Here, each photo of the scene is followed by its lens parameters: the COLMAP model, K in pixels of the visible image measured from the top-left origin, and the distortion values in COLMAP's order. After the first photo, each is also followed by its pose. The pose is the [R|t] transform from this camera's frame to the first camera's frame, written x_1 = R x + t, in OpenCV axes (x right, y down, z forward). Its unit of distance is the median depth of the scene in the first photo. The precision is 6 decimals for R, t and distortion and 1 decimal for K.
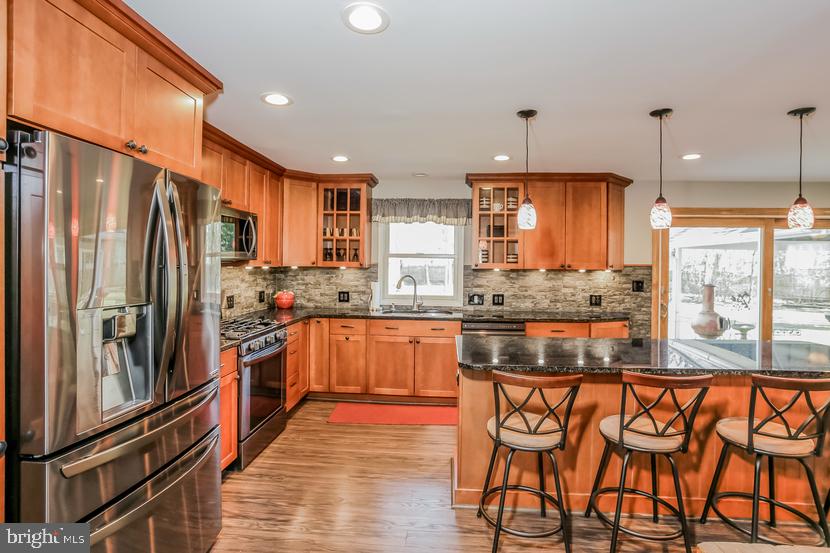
lens RADIAL K [[432.8, 0, 431.8], [0, 432.8, 273.5], [0, 0, 1]] dist [-0.026627, -0.000151]
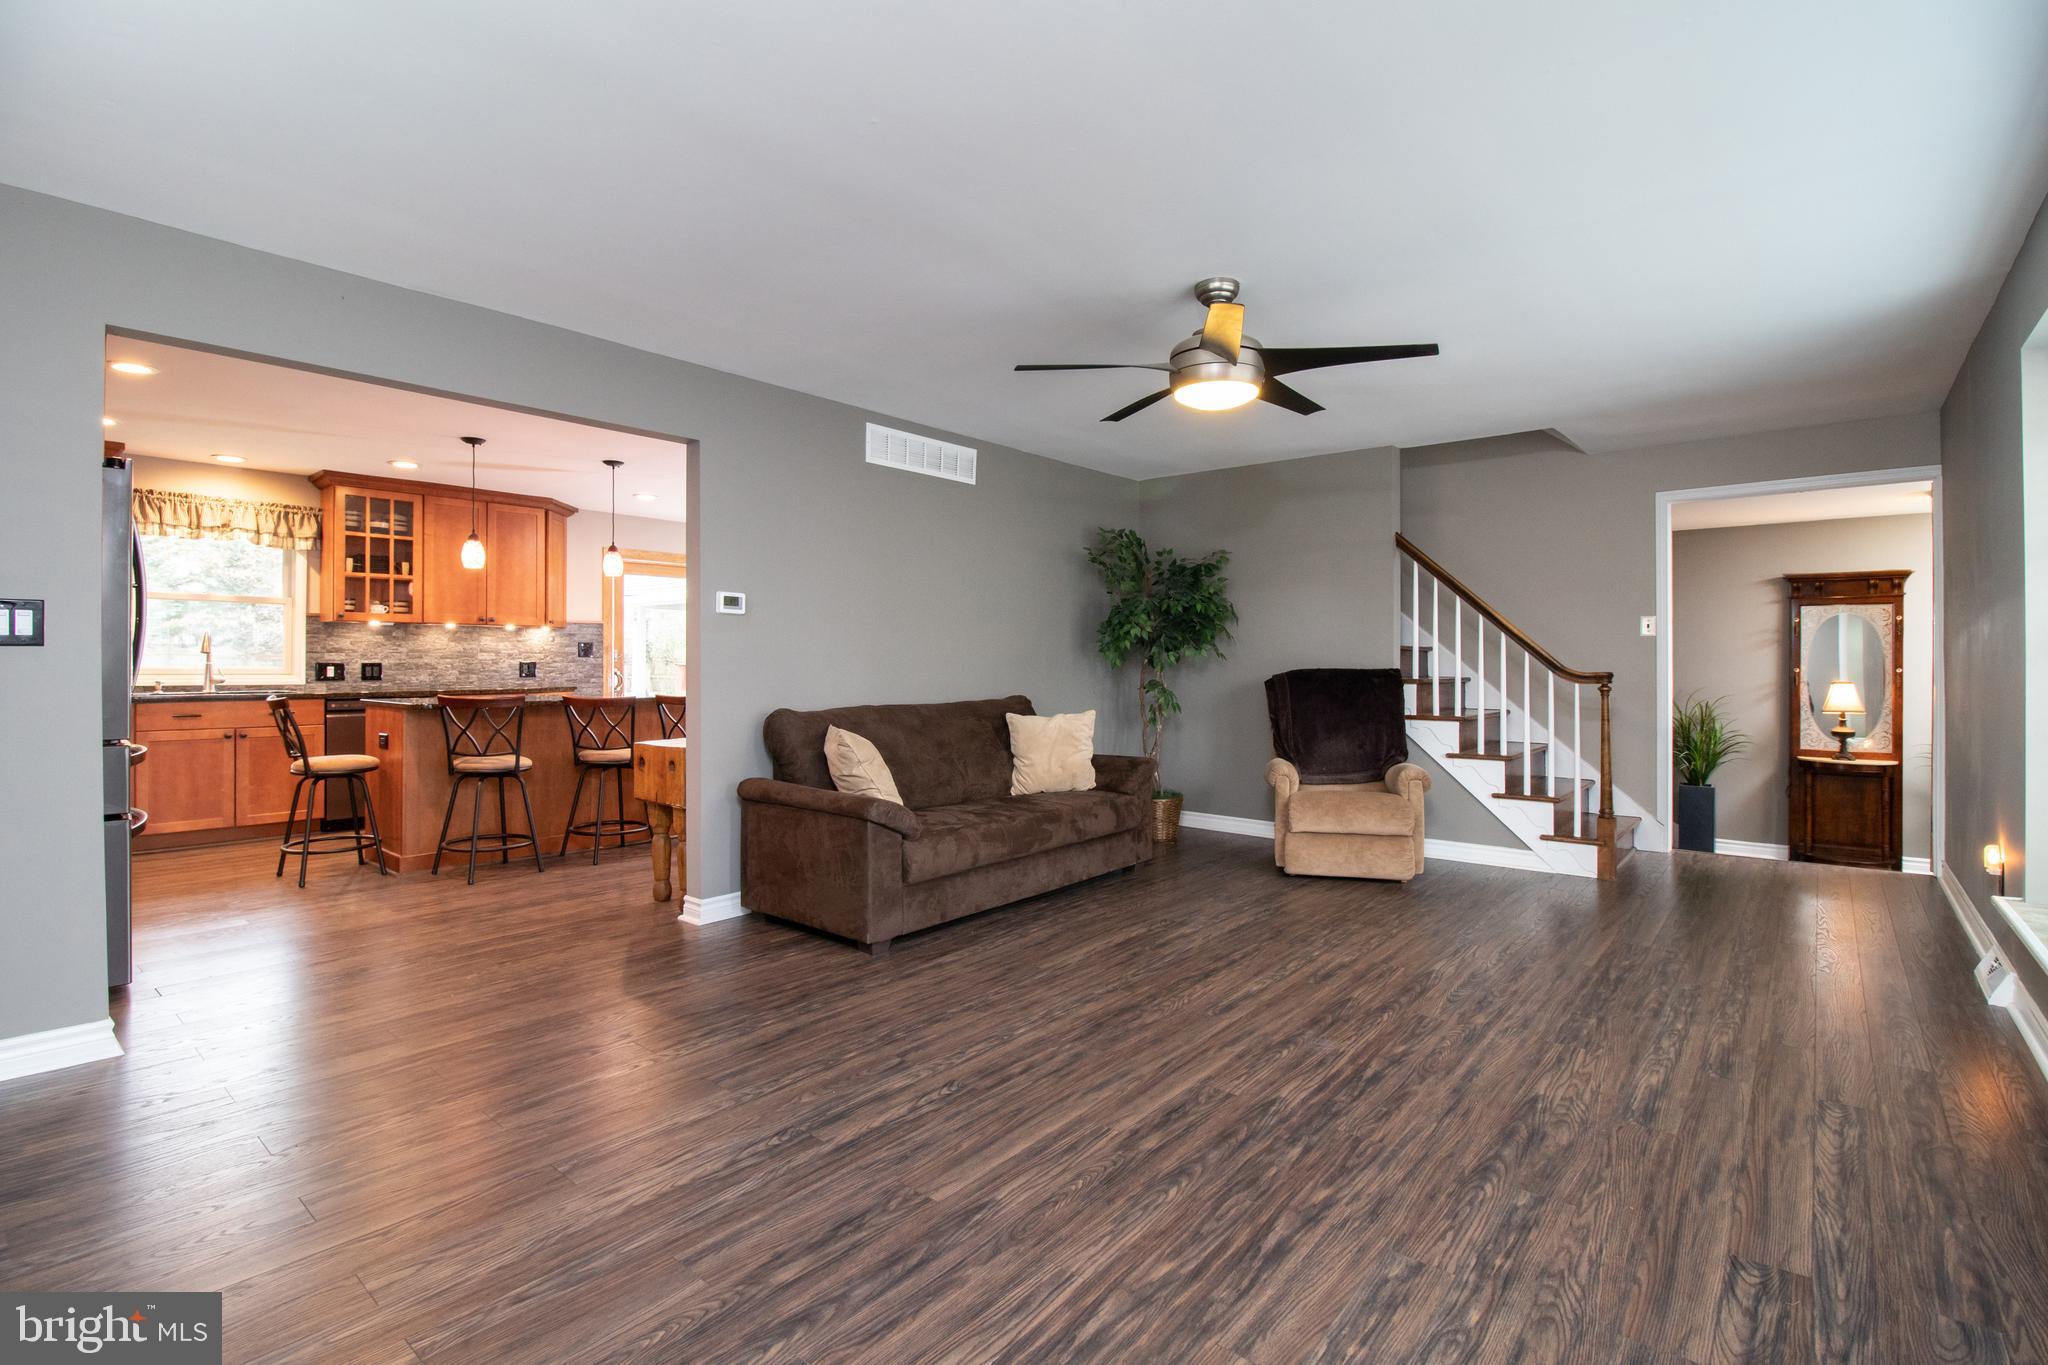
lens RADIAL K [[926.8, 0, 1020.1], [0, 926.8, 678.0], [0, 0, 1]] dist [-0.041479, -0.000762]
pose [[0.617437, -0.019405, 0.786381, -0.318527], [0.014285, 0.999807, 0.013456, 0.067907], [-0.786490, 0.002926, 0.617596, -0.596917]]
